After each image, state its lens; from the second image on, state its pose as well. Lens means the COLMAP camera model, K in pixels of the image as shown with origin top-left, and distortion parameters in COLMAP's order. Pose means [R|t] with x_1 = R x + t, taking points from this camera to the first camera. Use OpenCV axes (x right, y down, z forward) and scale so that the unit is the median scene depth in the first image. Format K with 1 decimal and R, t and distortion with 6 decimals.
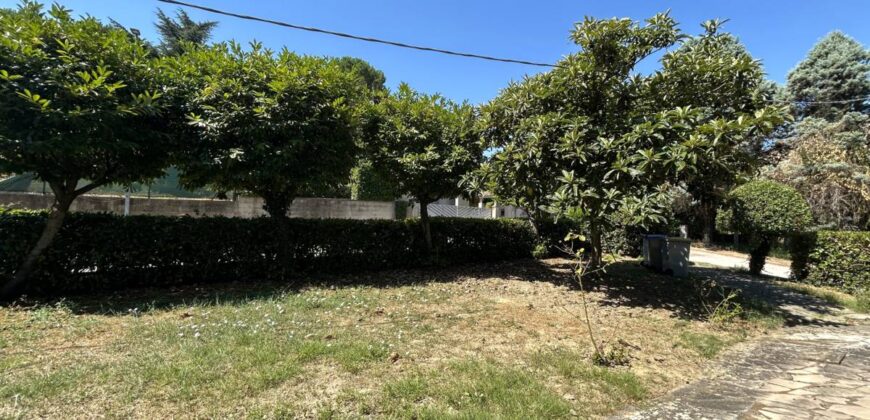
lens RADIAL K [[344.3, 0, 433.2], [0, 344.3, 209.2], [0, 0, 1]] dist [0.000377, 0.000081]
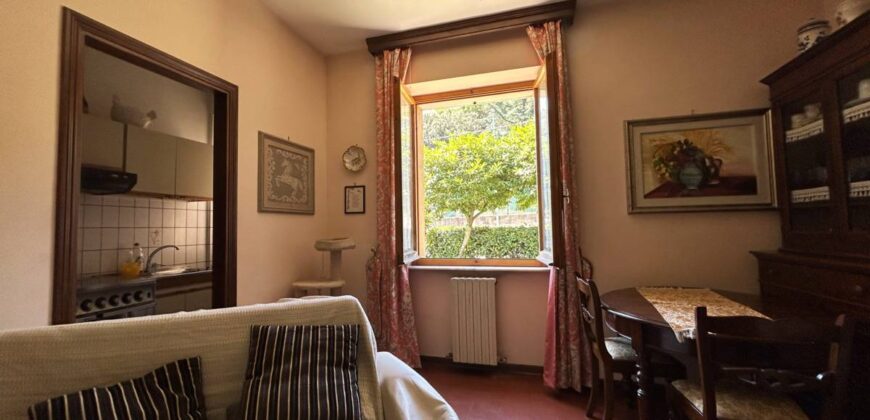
lens RADIAL K [[364.7, 0, 435.6], [0, 364.7, 213.8], [0, 0, 1]] dist [-0.001299, 0.001907]
pose [[0.604223, -0.065534, -0.794116, 0.490469], [0.072527, 0.996998, -0.027093, -0.027519], [0.793508, -0.041224, 0.607162, -0.442171]]
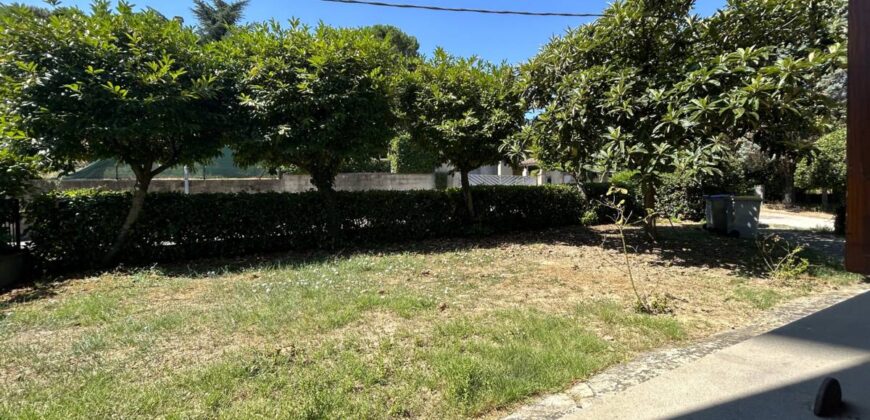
lens RADIAL K [[364.7, 0, 434.5], [0, 364.7, 209.9], [0, 0, 1]] dist [-0.001299, 0.001907]
pose [[0.992930, -0.035167, -0.113376, 0.002687], [0.042956, 0.996827, 0.067013, 0.028093], [0.110660, -0.071409, 0.991290, -0.073359]]
